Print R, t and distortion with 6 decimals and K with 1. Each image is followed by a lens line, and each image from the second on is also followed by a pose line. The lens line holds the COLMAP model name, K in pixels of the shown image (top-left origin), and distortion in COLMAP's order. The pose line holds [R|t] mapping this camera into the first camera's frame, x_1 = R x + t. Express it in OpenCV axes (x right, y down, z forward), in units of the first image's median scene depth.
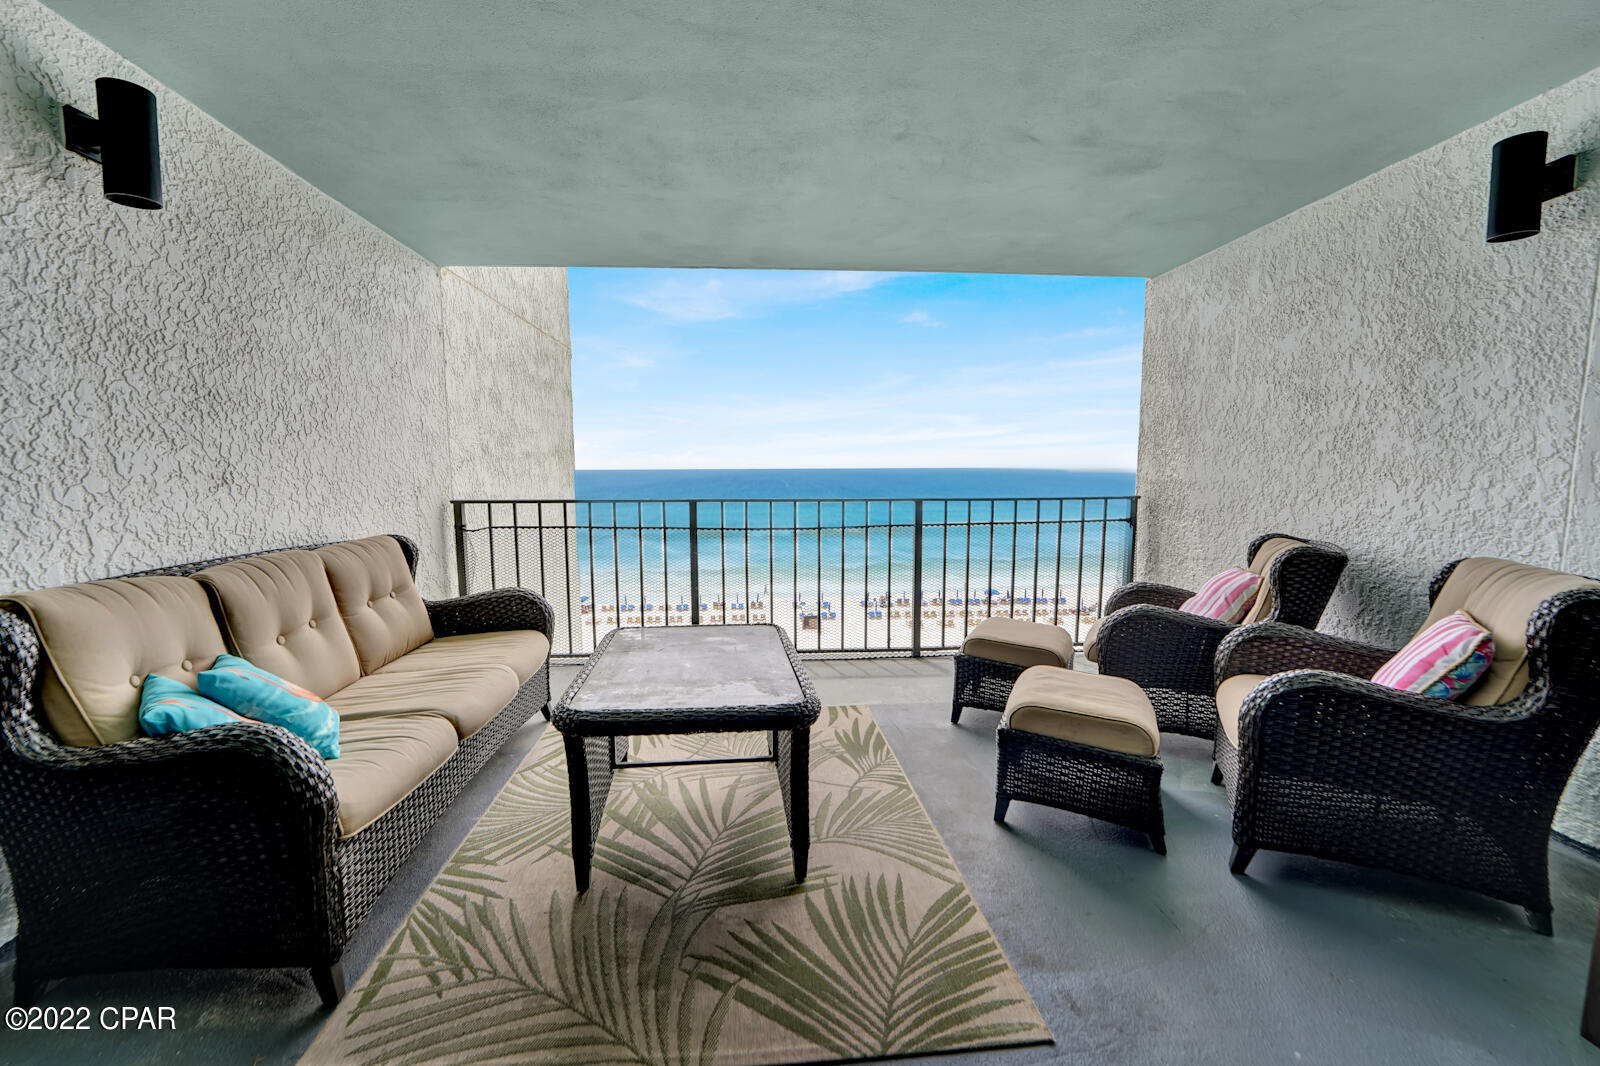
lens RADIAL K [[737.5, 0, 800.0], [0, 737.5, 533.0], [0, 0, 1]] dist [0.000870, 0.000106]
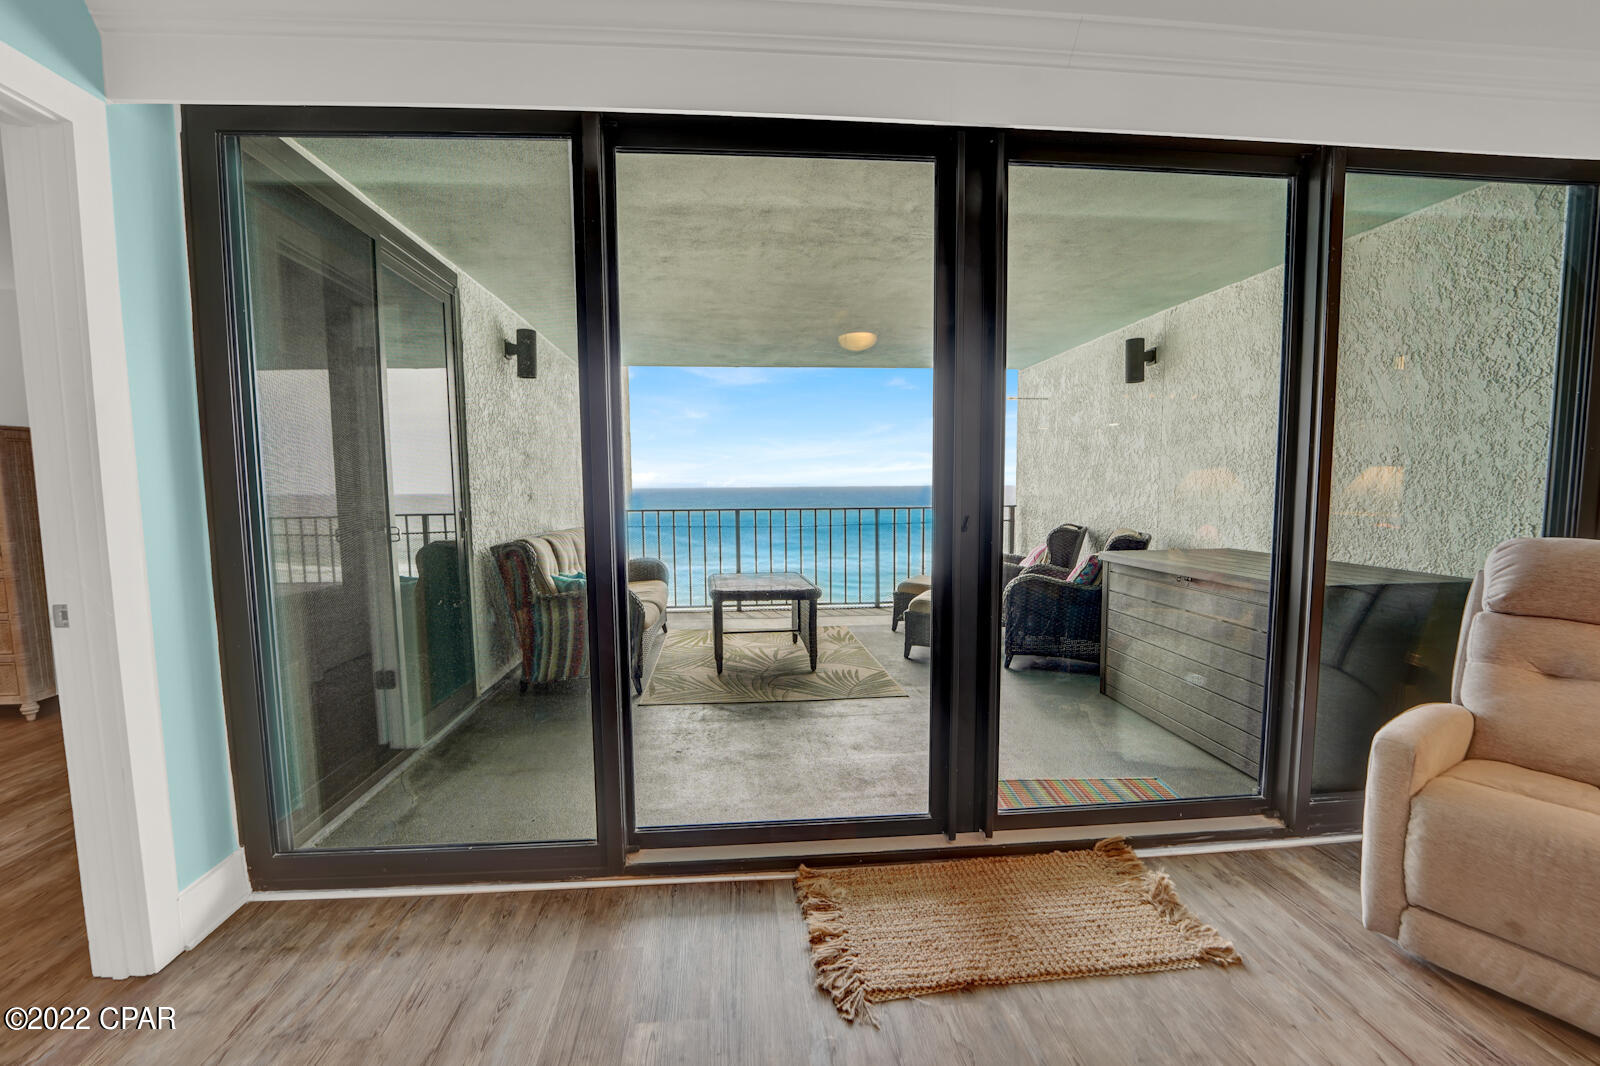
lens RADIAL K [[737.5, 0, 800.0], [0, 737.5, 533.0], [0, 0, 1]] dist [0.000870, 0.000106]
pose [[0.999795, -0.006221, 0.019292, -0.068425], [0.006737, 0.999619, -0.026773, 0.090038], [-0.019118, 0.026897, 0.999455, -1.059261]]
